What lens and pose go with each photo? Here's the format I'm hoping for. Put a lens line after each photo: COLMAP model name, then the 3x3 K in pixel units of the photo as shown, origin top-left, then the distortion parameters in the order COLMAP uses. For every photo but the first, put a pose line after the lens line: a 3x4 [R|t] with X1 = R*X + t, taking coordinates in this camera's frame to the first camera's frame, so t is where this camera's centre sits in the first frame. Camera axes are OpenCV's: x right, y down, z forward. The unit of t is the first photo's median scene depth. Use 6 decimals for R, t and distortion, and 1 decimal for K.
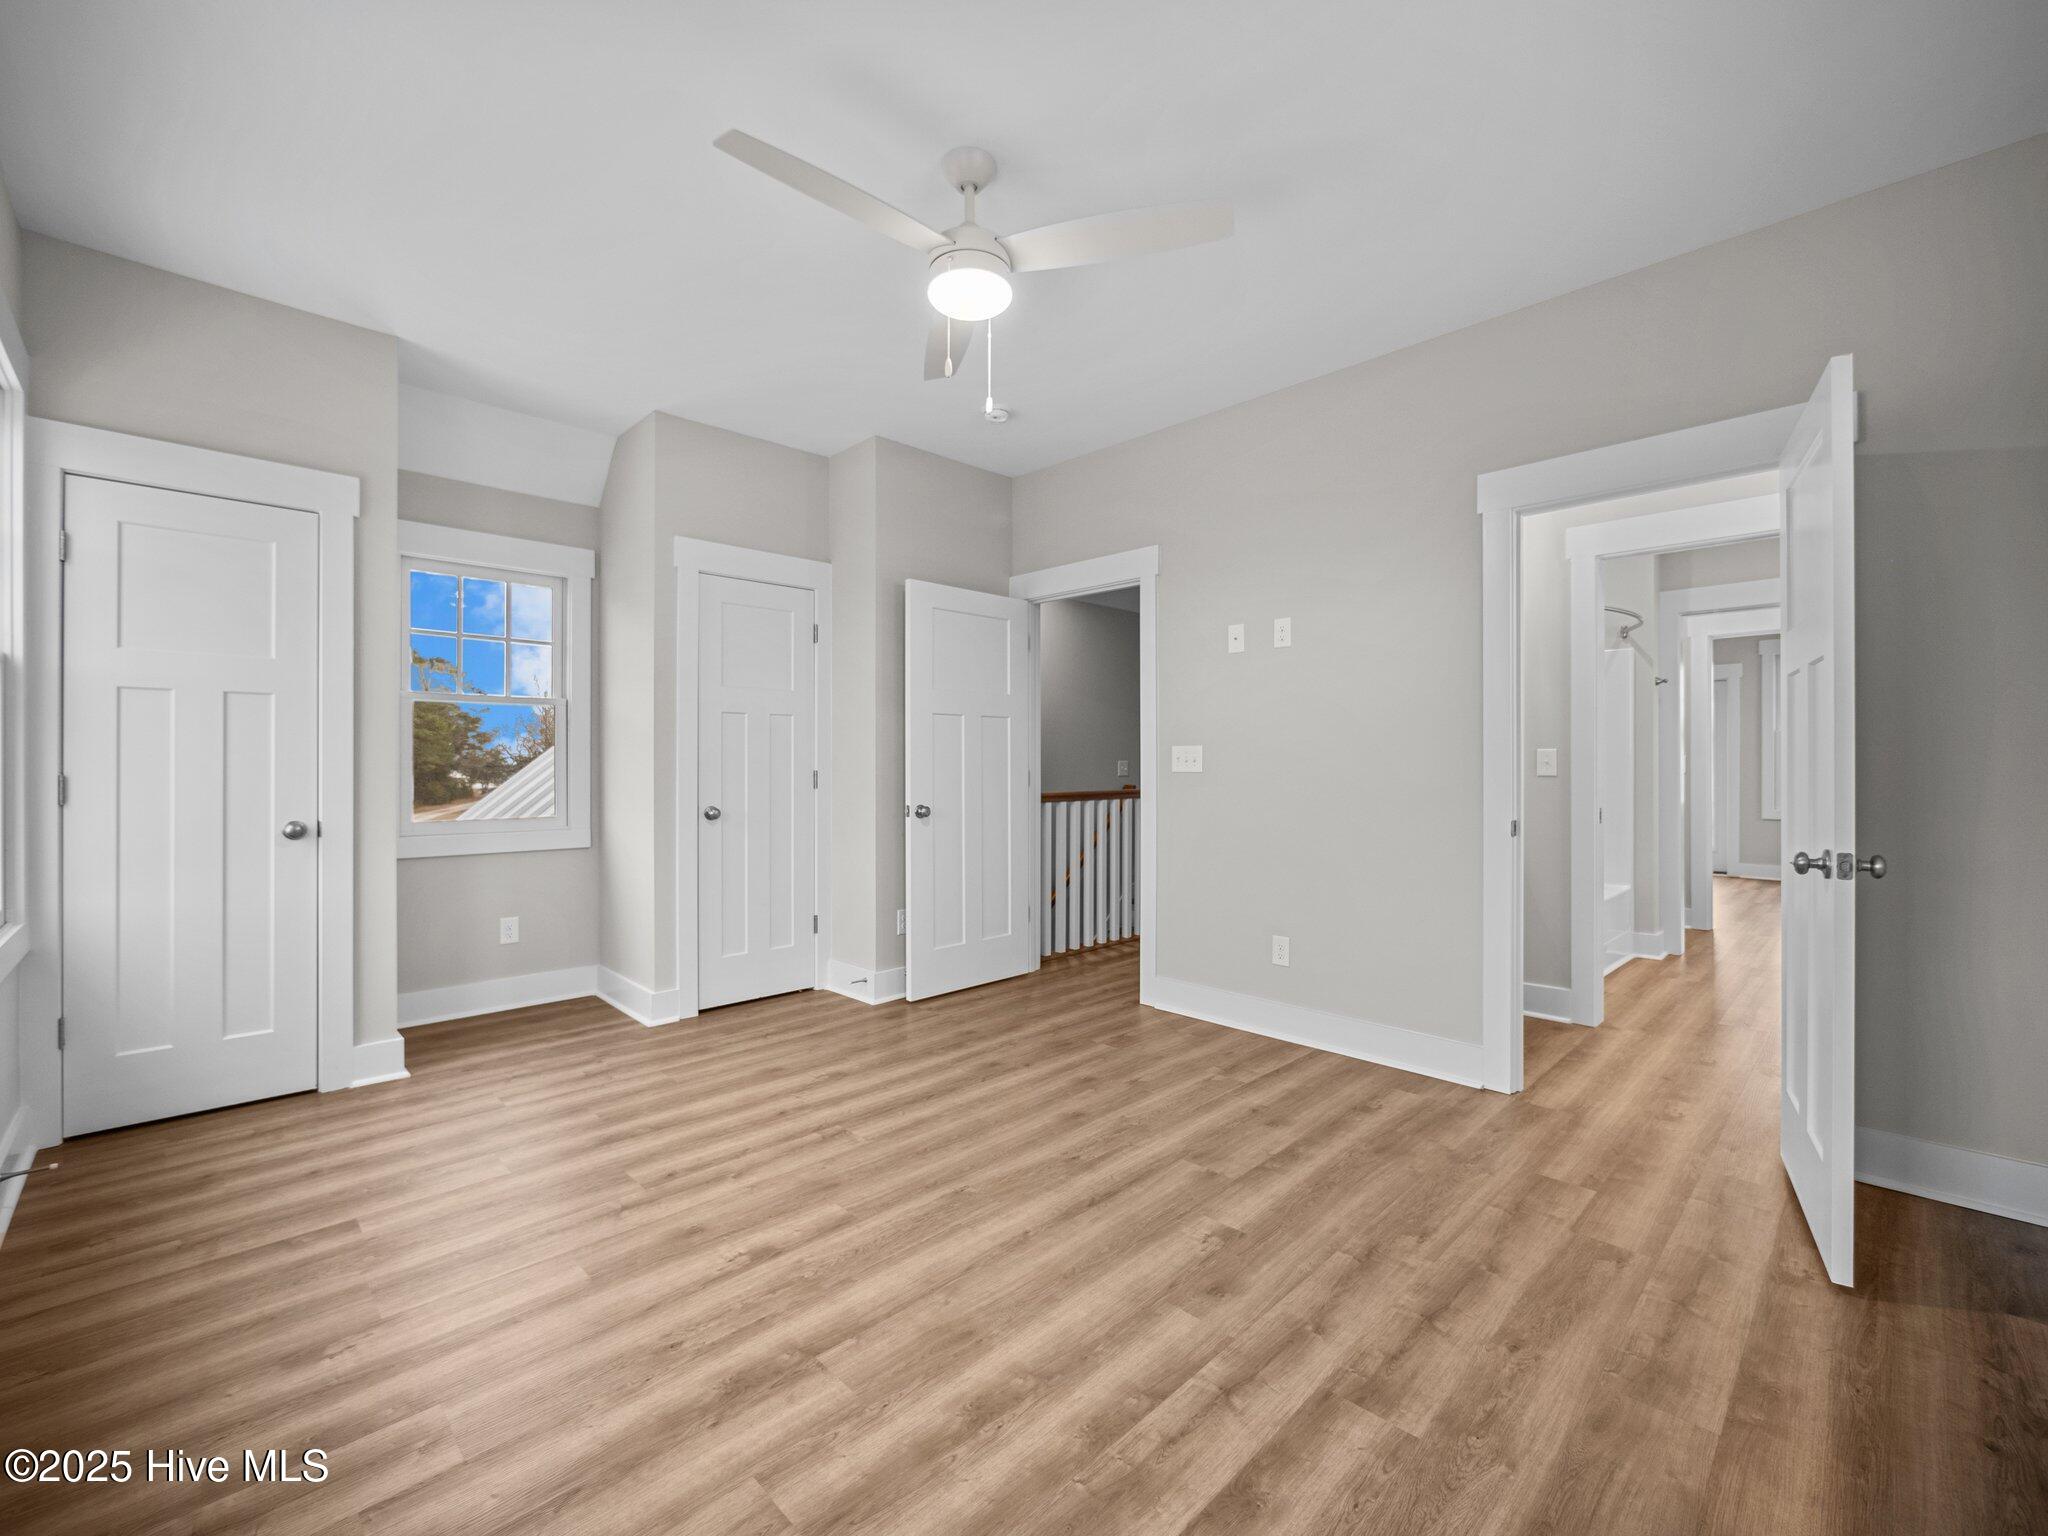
lens RADIAL K [[872.0, 0, 1024.0], [0, 872.0, 768.0], [0, 0, 1]] dist [-0.007093, 0.002882]
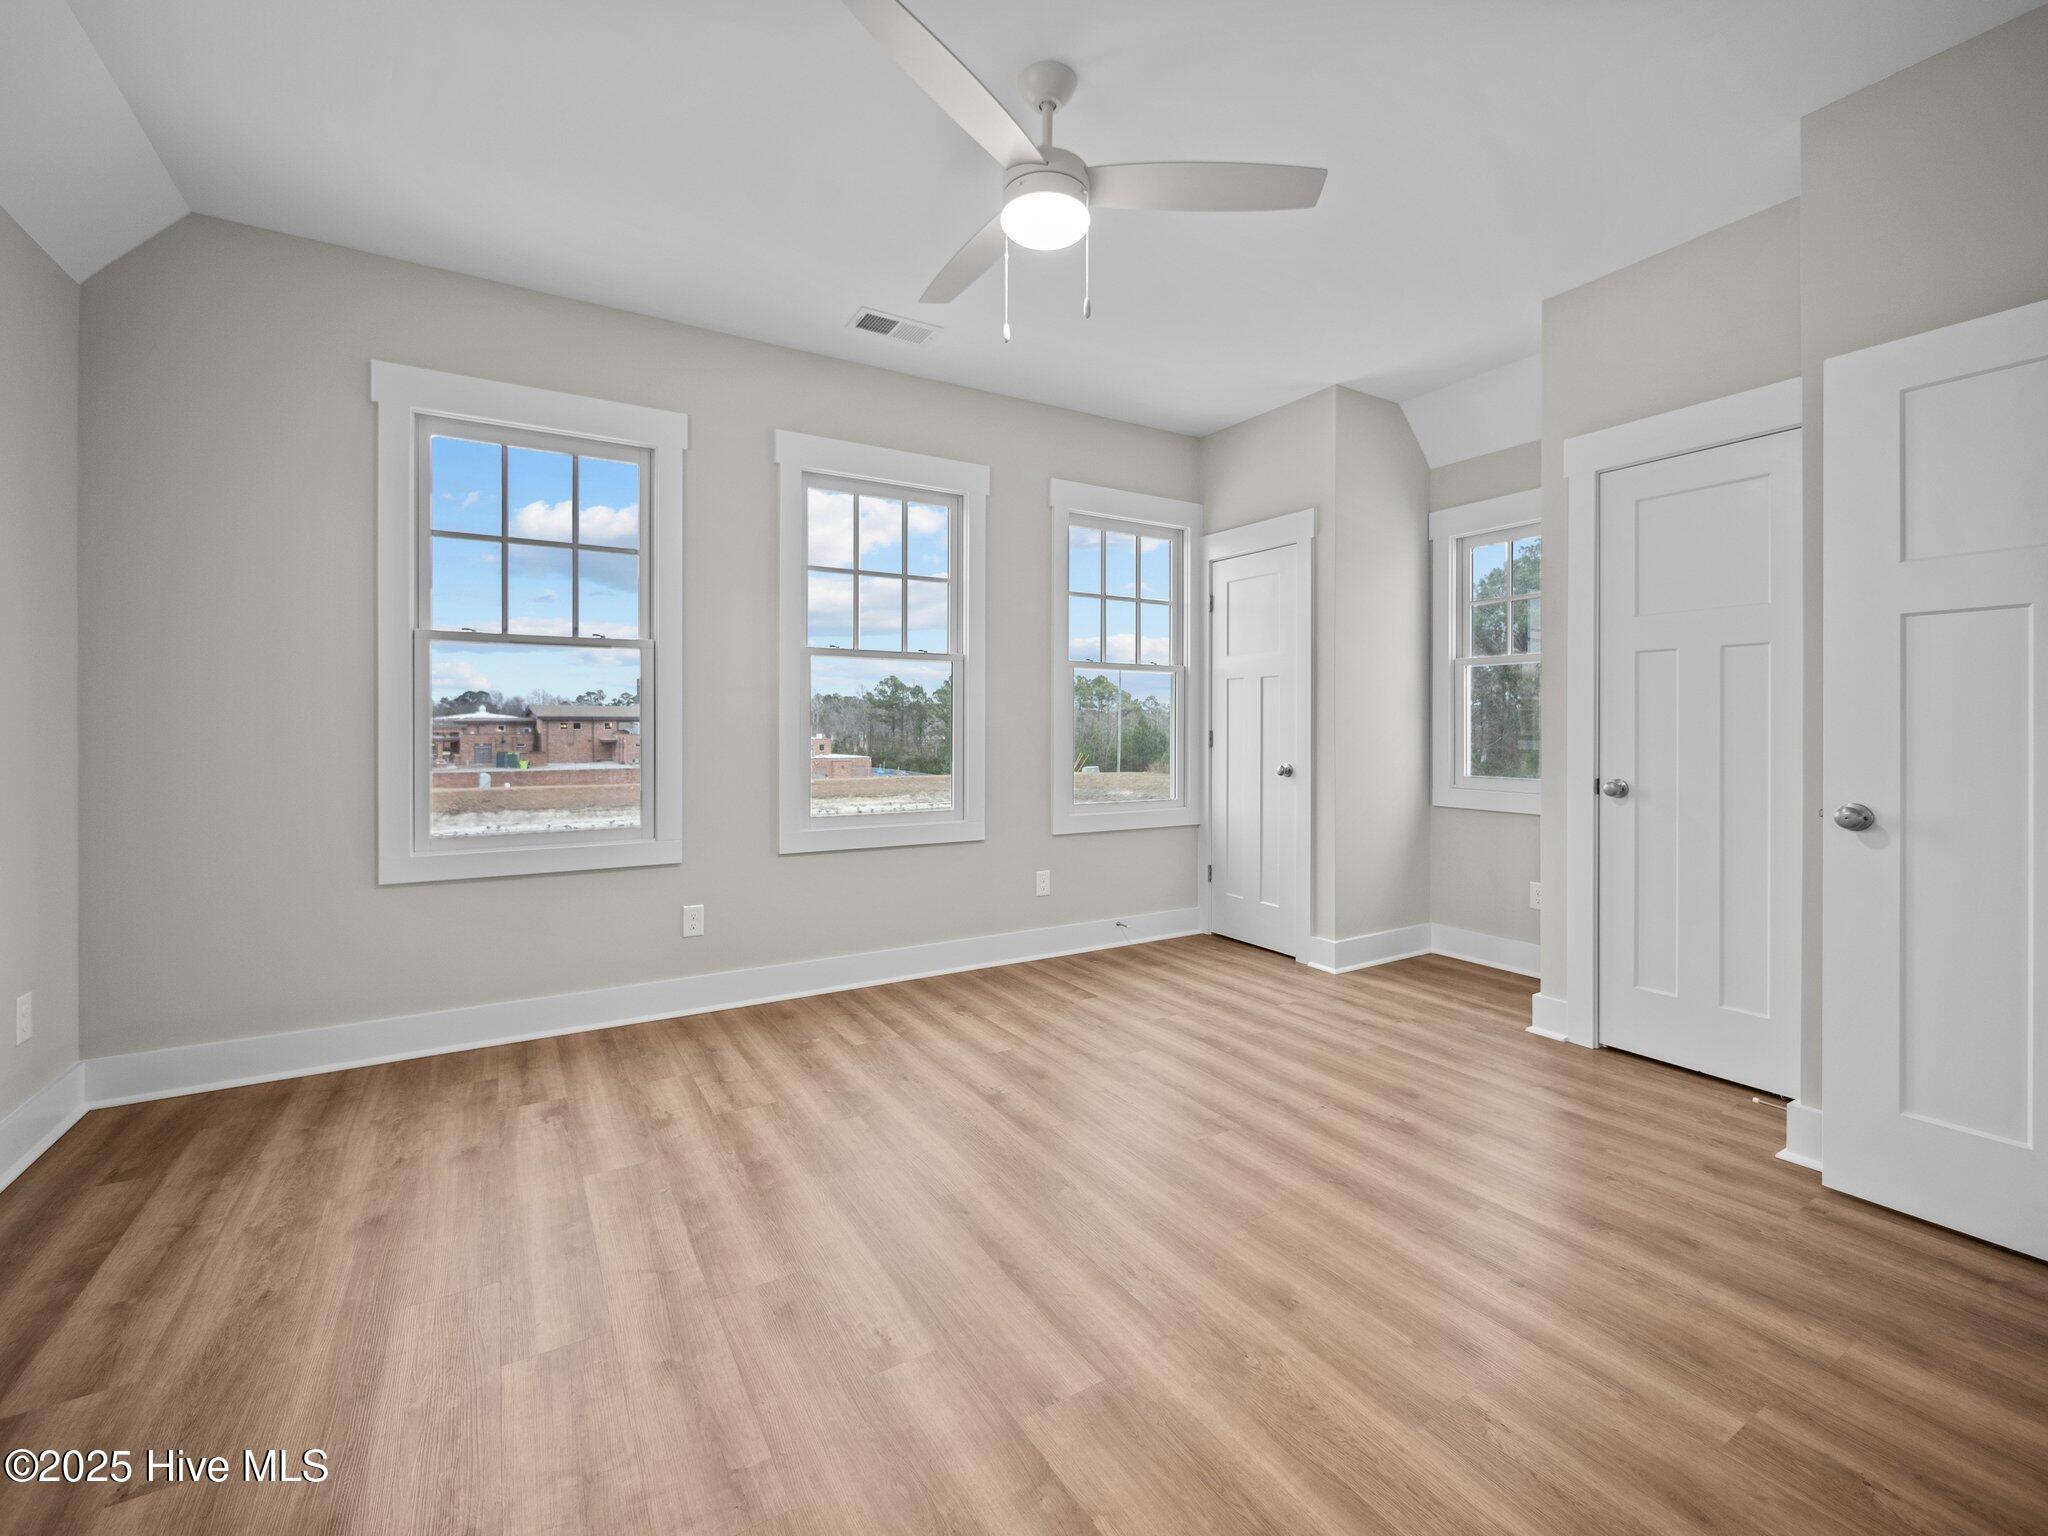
lens RADIAL K [[872.0, 0, 1024.0], [0, 872.0, 768.0], [0, 0, 1]] dist [-0.007093, 0.002882]
pose [[-0.231804, 0.046950, -0.971629, 0.773706], [-0.002407, 0.998804, 0.048838, -0.000694], [0.972759, 0.013659, -0.231414, 1.104627]]
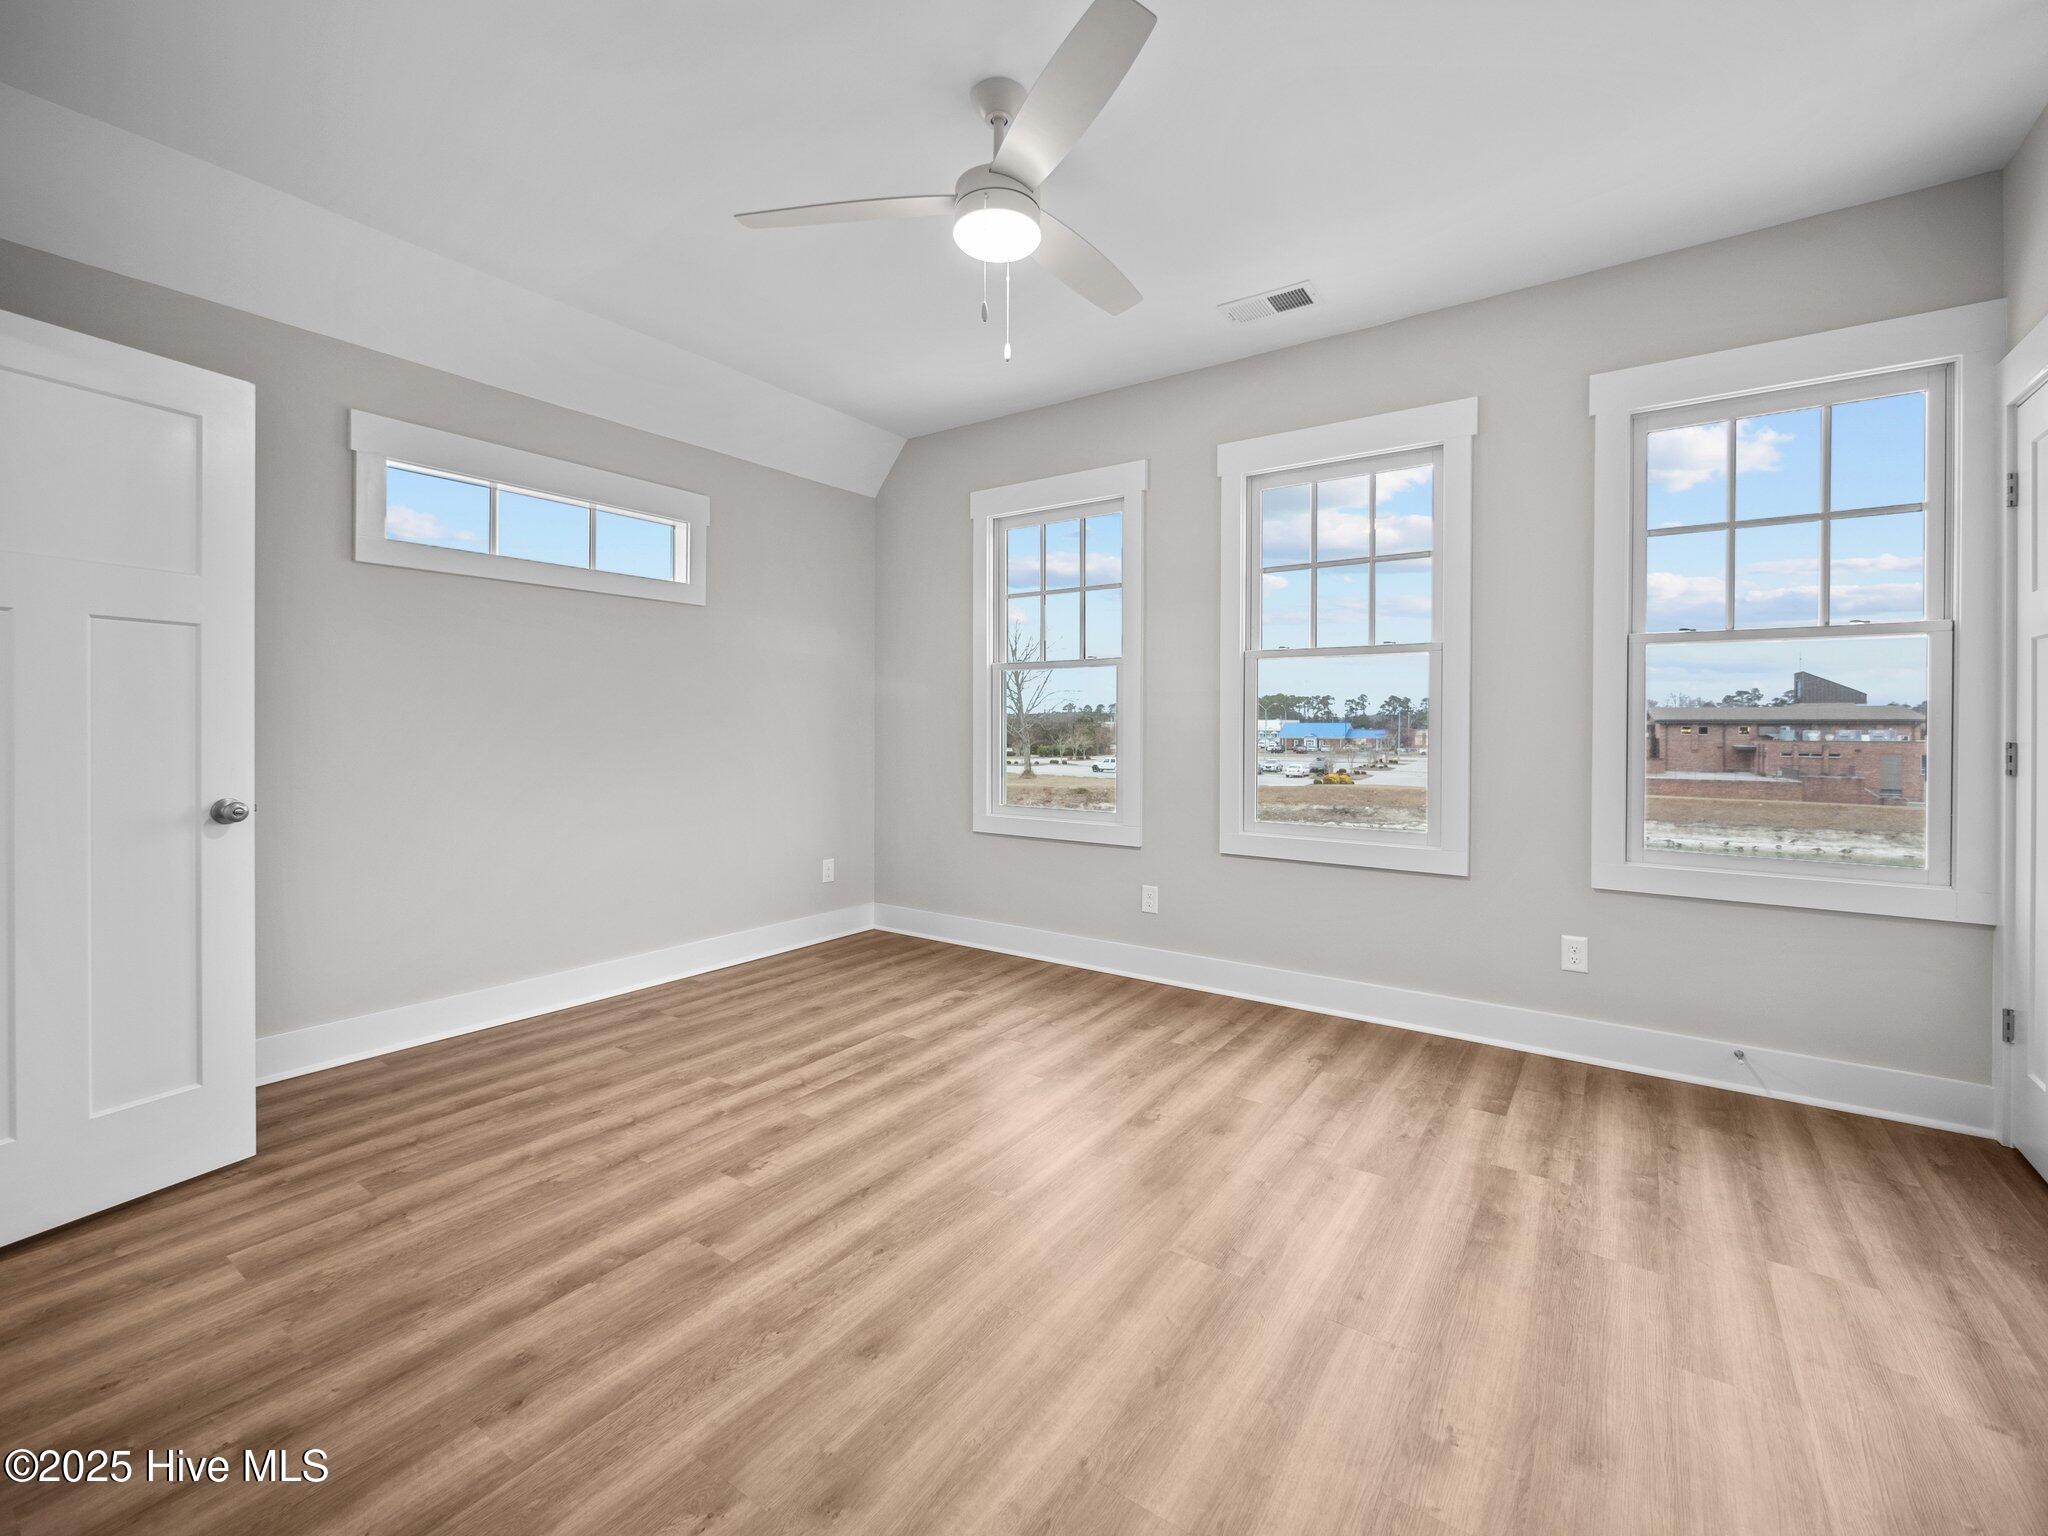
lens RADIAL K [[872.0, 0, 1024.0], [0, 872.0, 768.0], [0, 0, 1]] dist [-0.007093, 0.002882]
pose [[-0.982423, 0.005186, -0.186594, 0.076212], [-0.003874, 0.998832, 0.048158, -0.003793], [0.186626, 0.048034, -0.981256, 1.787371]]
